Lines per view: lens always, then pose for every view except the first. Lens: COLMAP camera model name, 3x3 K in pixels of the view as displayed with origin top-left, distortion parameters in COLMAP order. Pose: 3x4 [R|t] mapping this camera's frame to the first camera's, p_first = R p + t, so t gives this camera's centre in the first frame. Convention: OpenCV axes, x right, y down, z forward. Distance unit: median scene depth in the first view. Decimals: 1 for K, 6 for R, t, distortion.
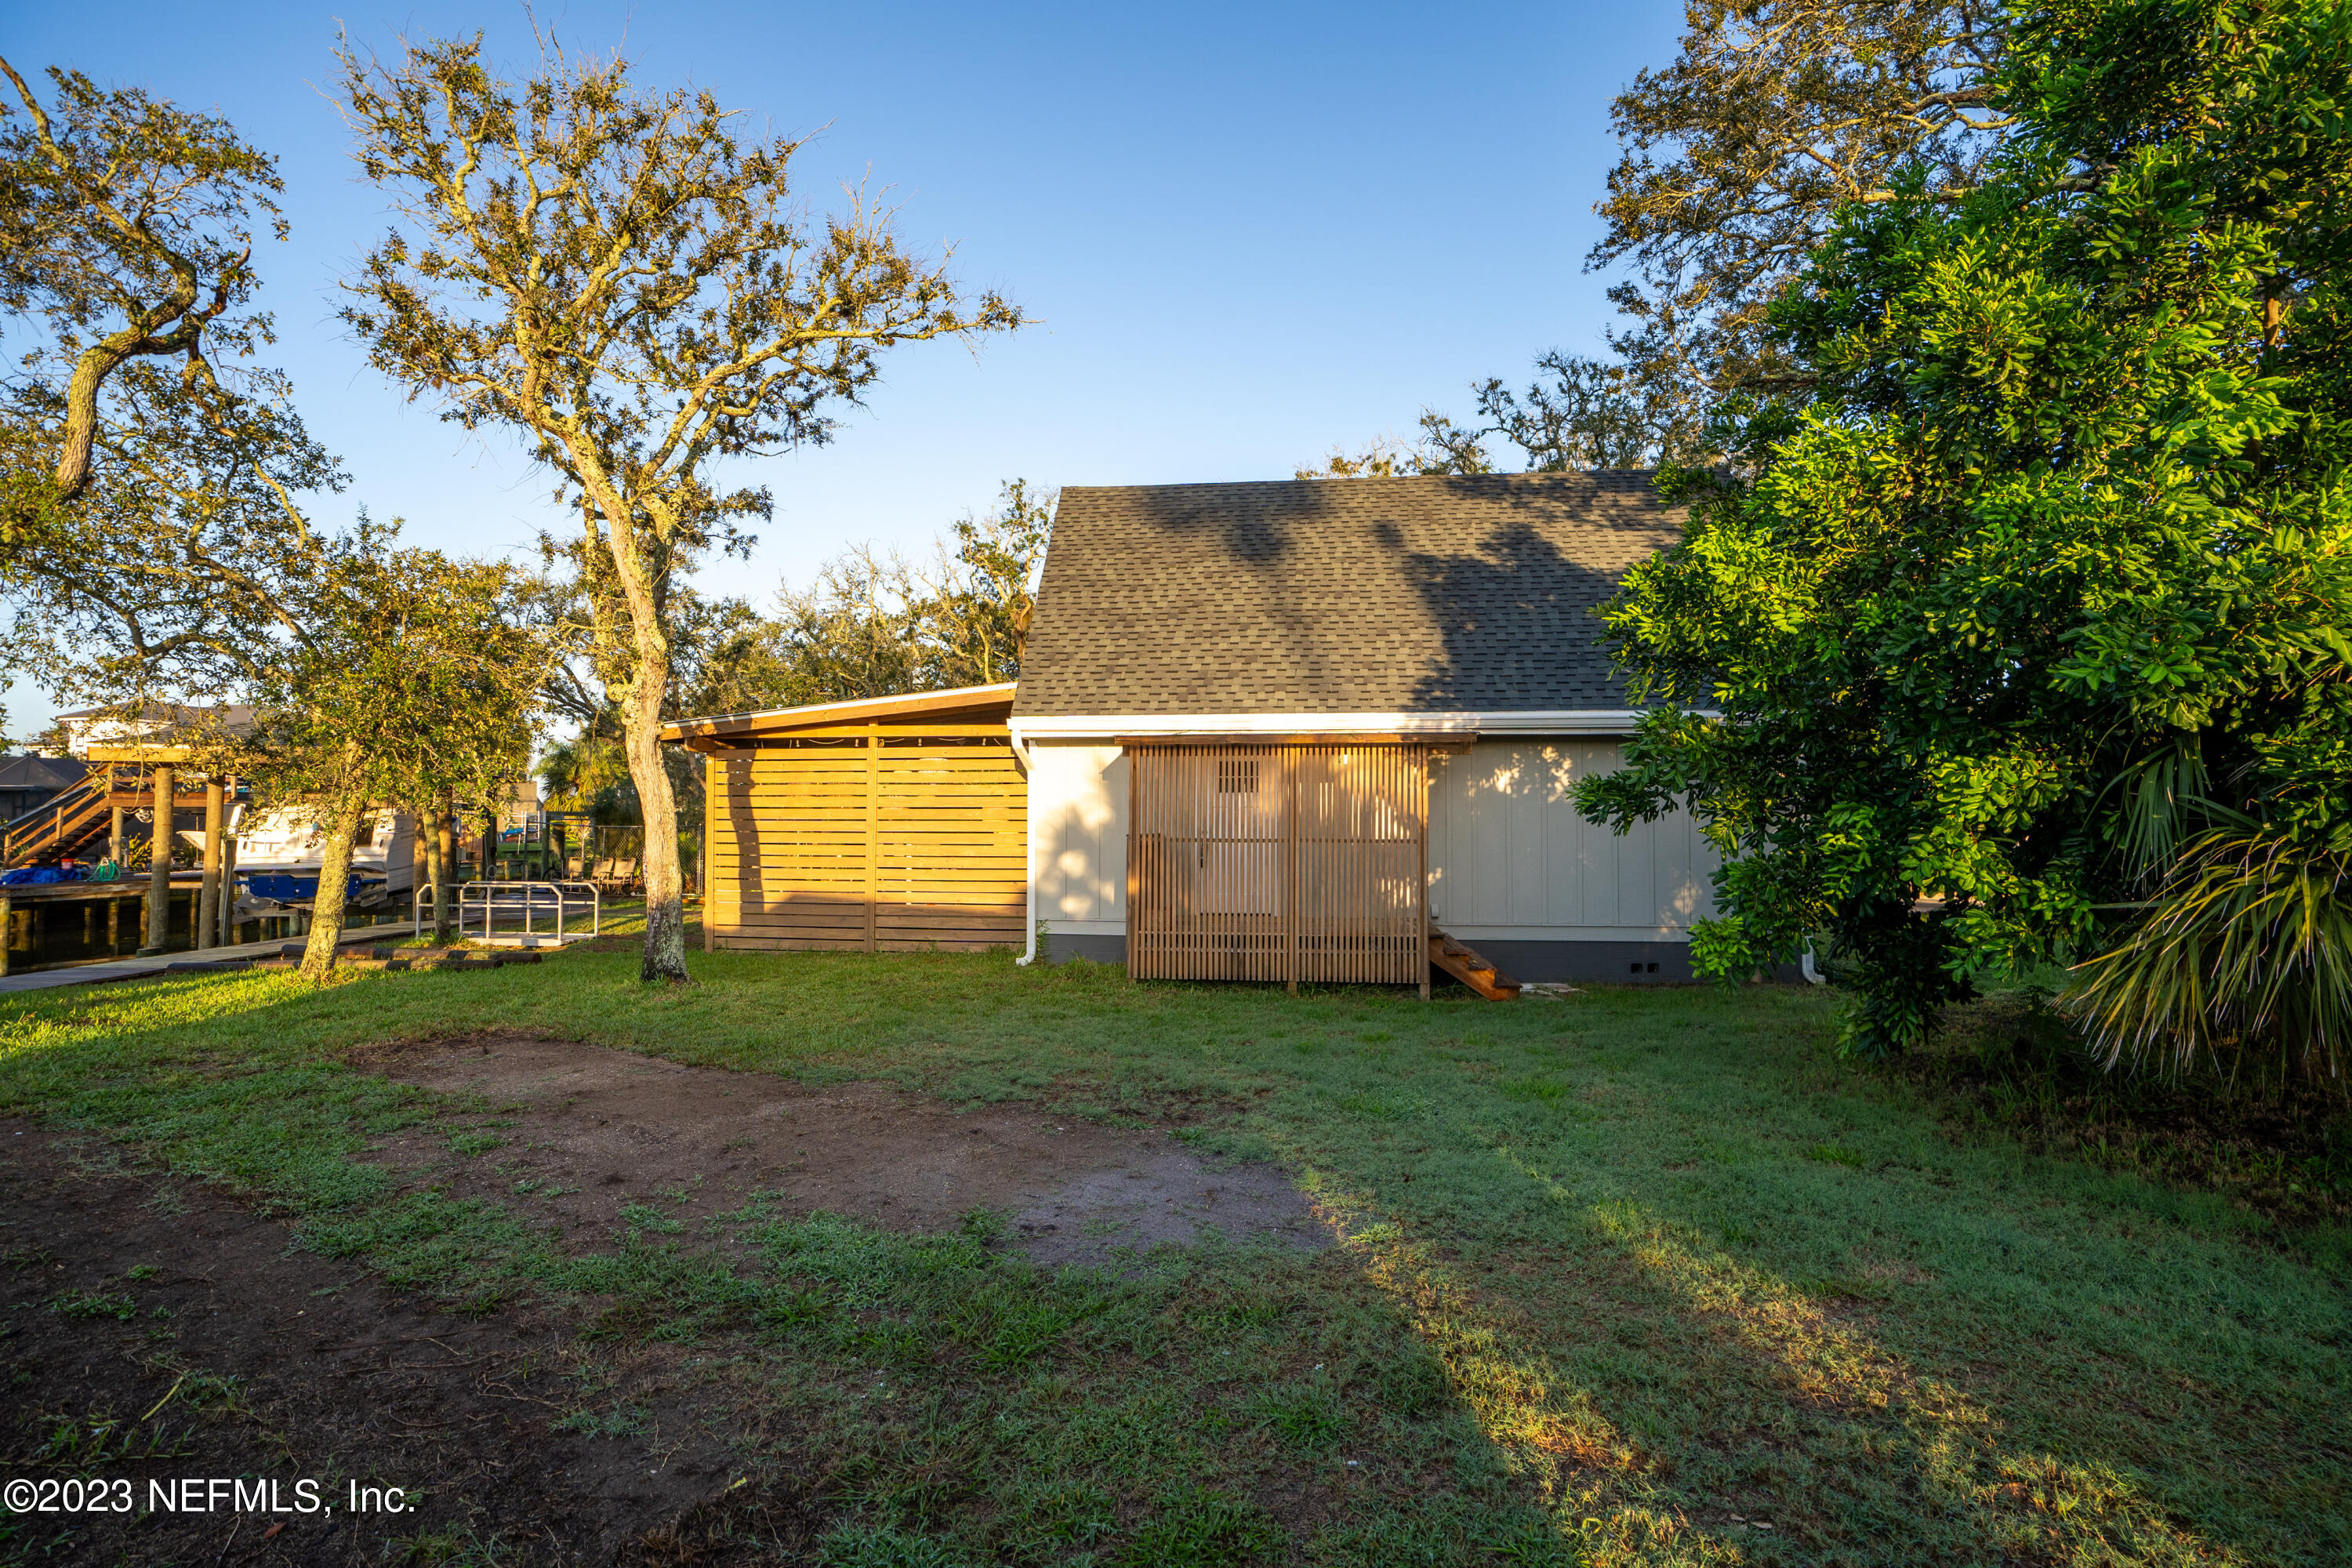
lens RADIAL K [[1112.2, 0, 1212.5], [0, 1112.2, 767.2], [0, 0, 1]] dist [-0.051109, 0.014106]
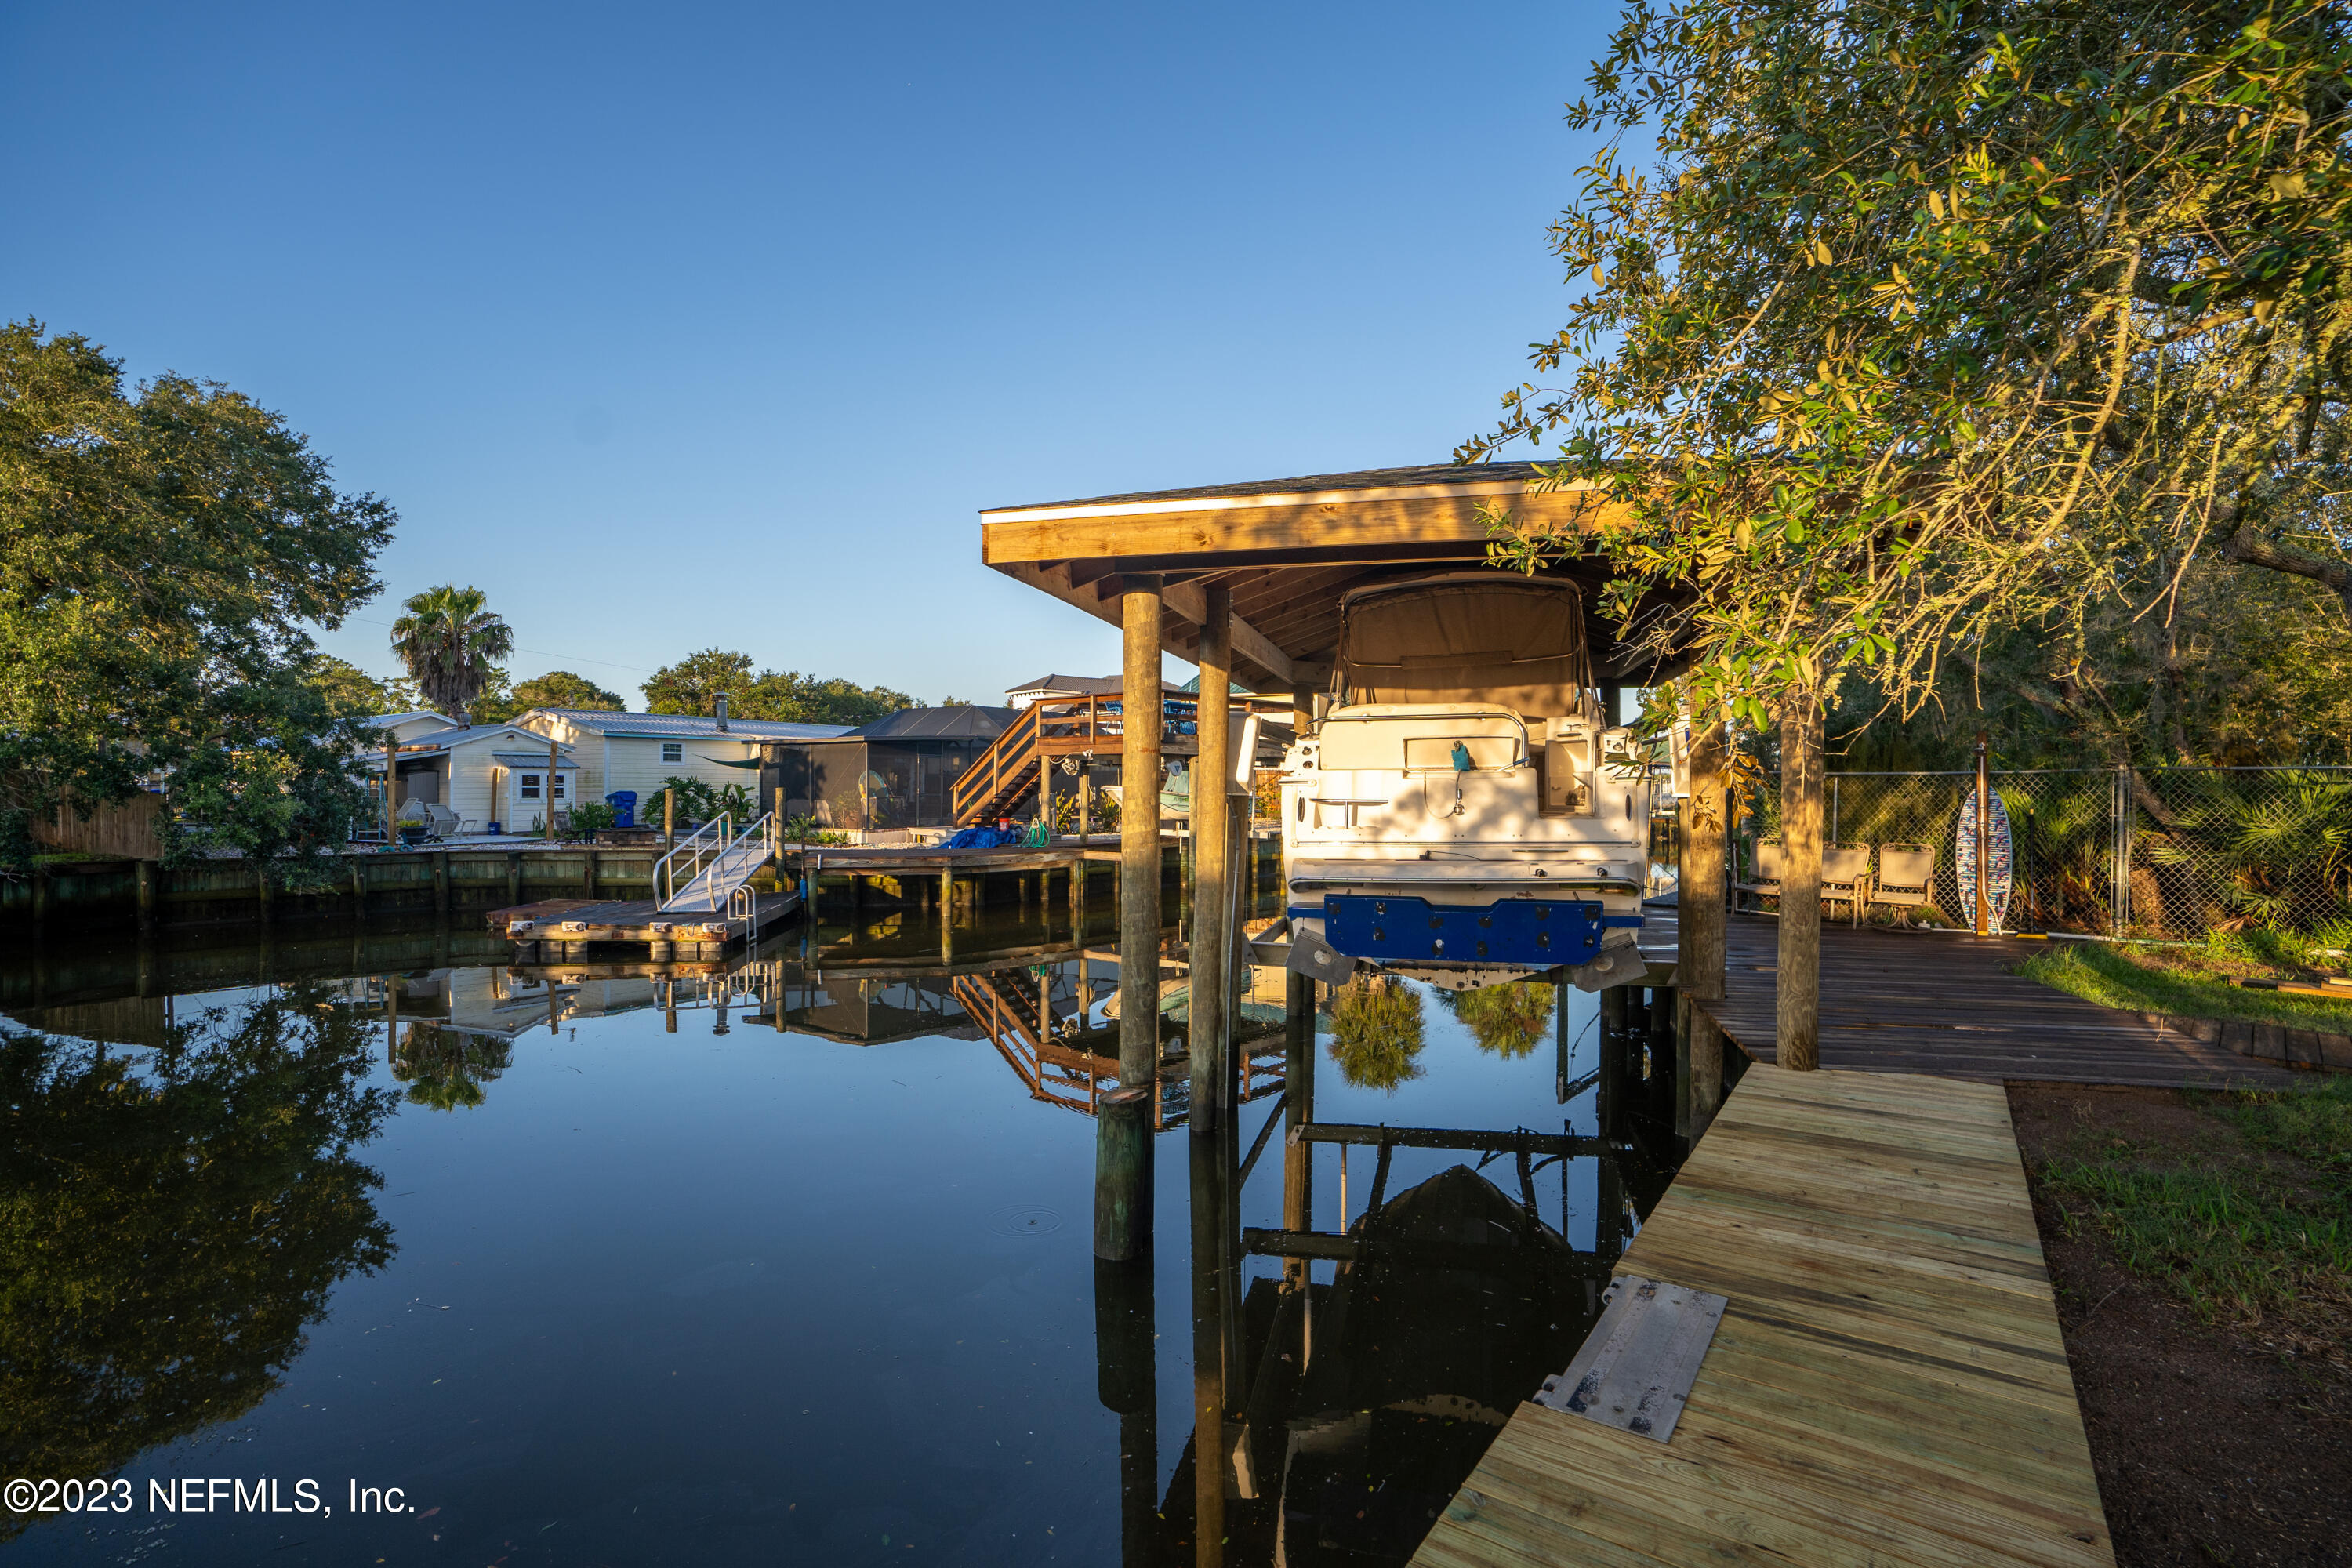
lens RADIAL K [[1098.7, 0, 1171.2], [0, 1098.7, 797.6], [0, 0, 1]] dist [-0.021965, 0.002416]
pose [[0.777529, 0.012219, -0.628729, -0.670149], [0.024326, 0.998478, 0.049488, 0.046933], [0.628377, -0.053773, 0.776048, 0.648543]]
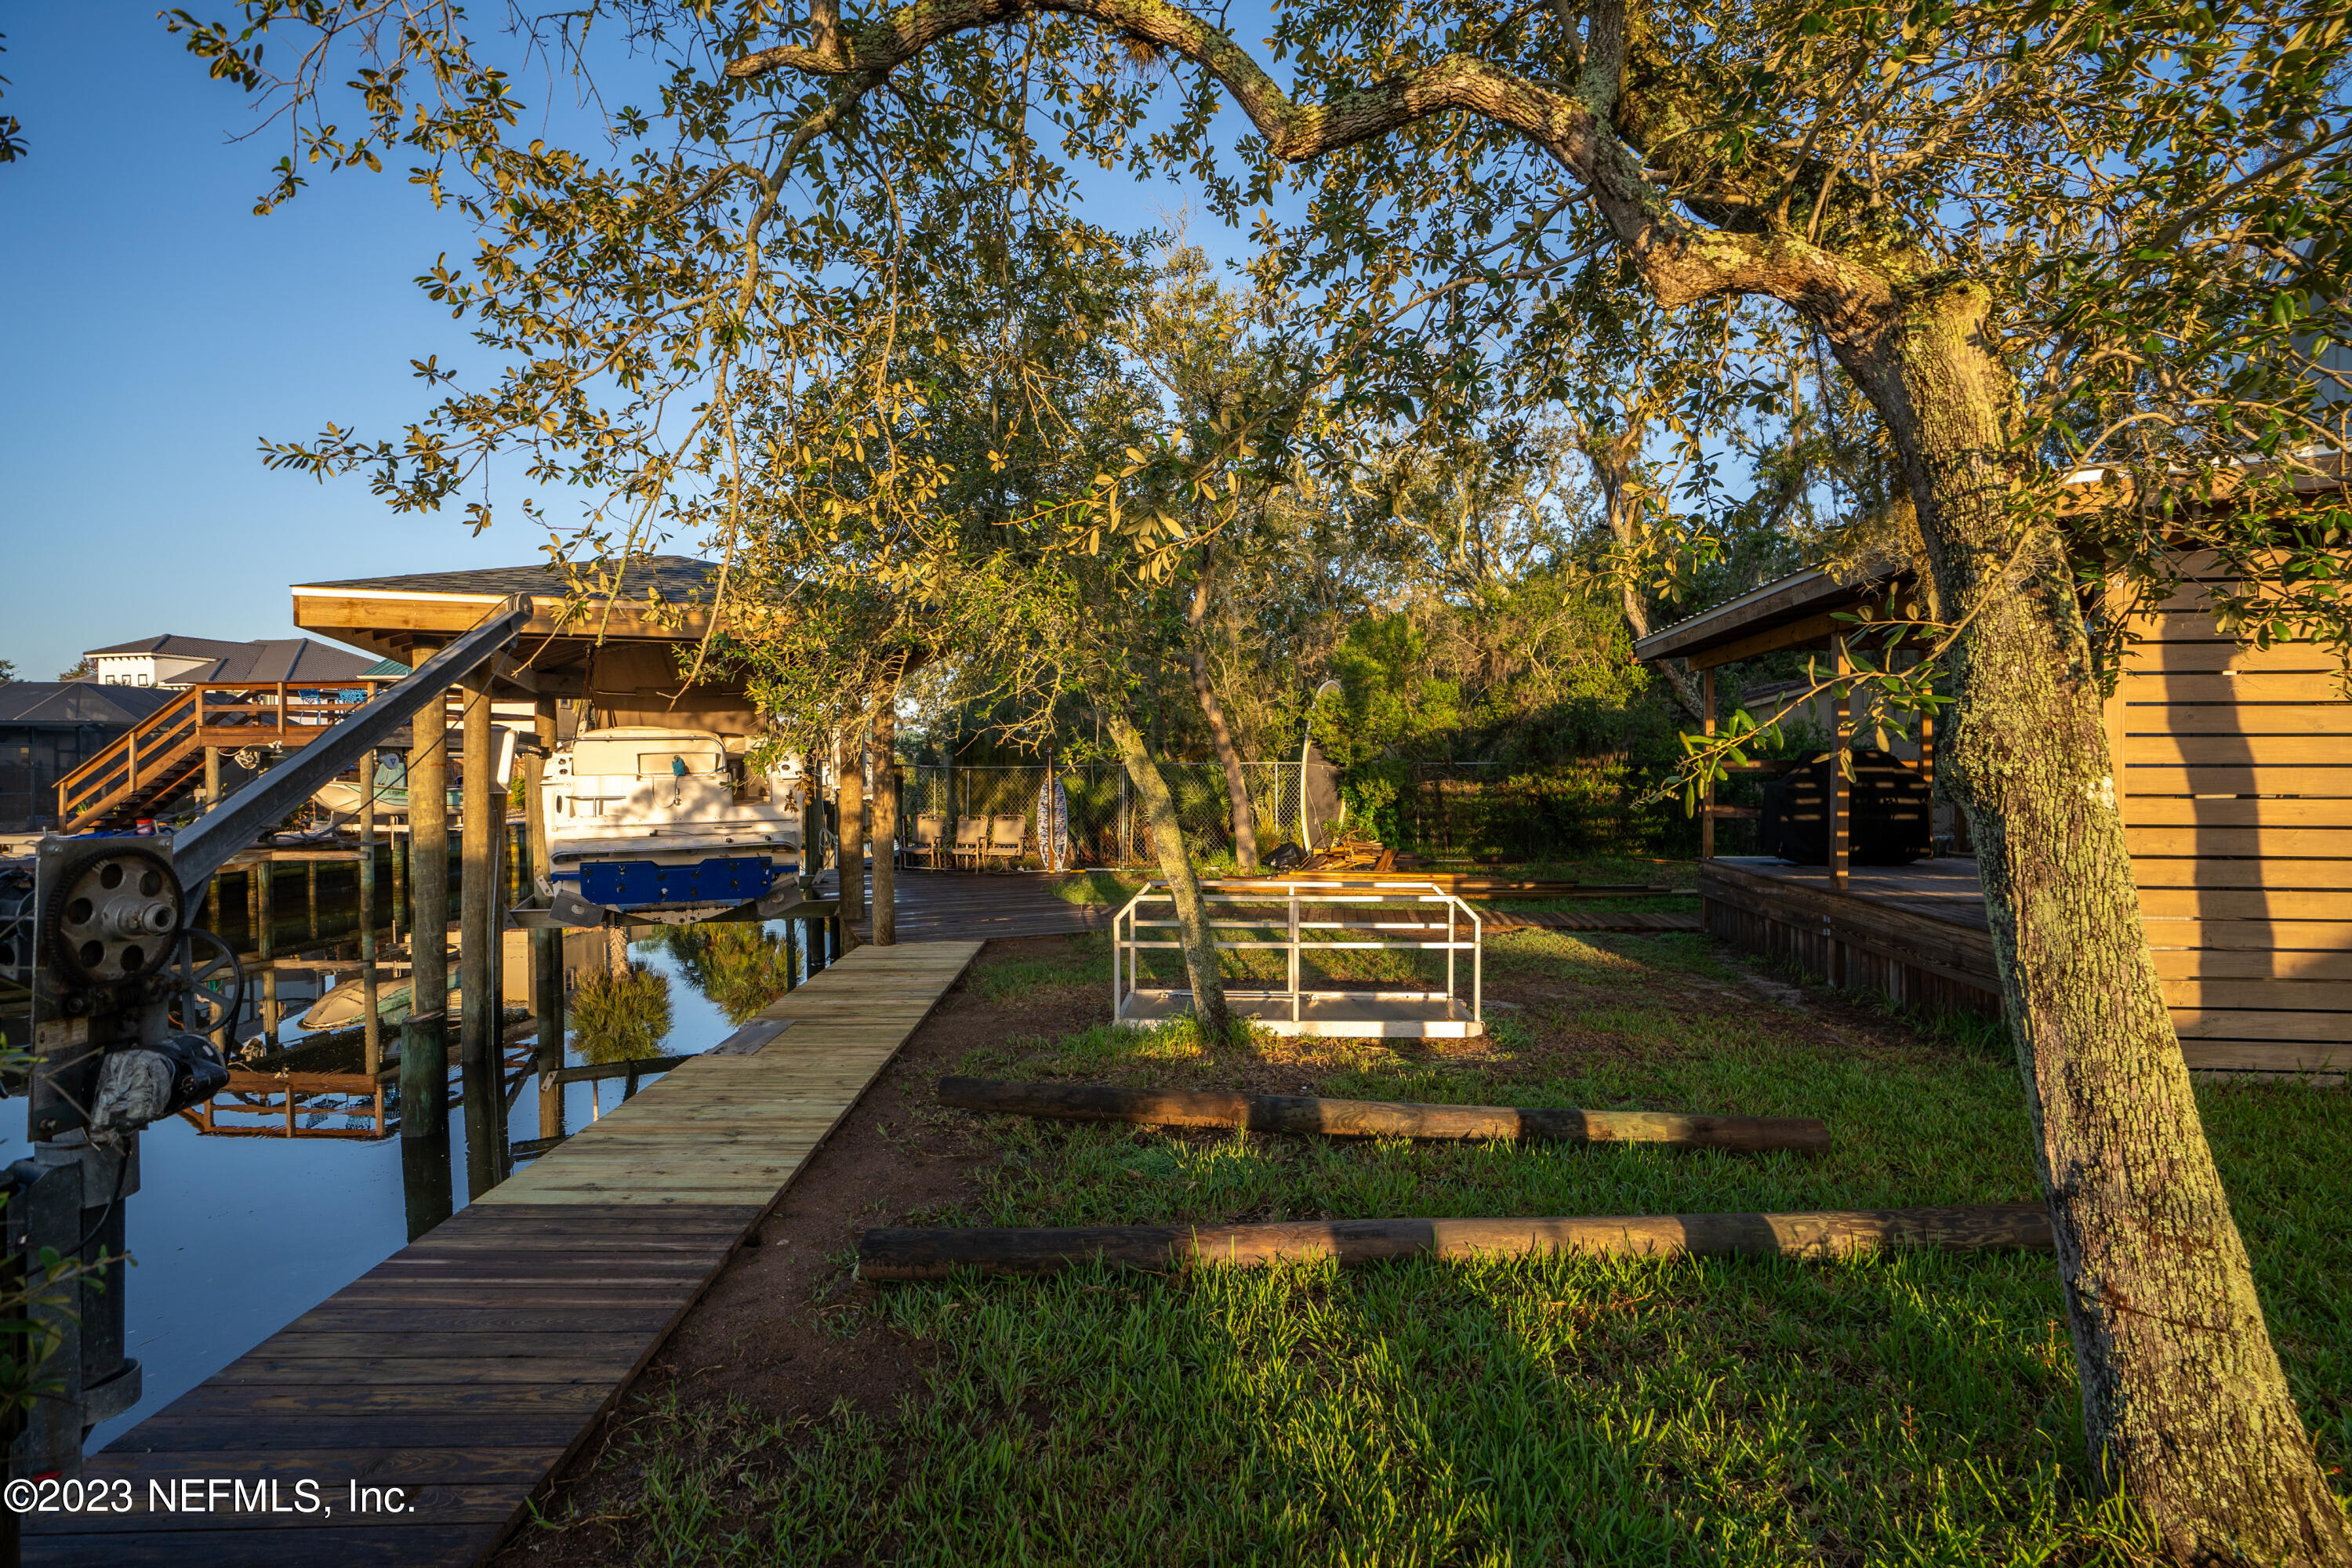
lens RADIAL K [[1112.2, 0, 1187.2], [0, 1112.2, 780.5], [0, 0, 1]] dist [-0.051109, 0.014106]
pose [[0.999884, -0.002174, -0.015087, -0.568743], [0.003066, 0.998233, 0.059345, 0.030025], [0.014931, -0.059384, 0.998124, 0.459856]]
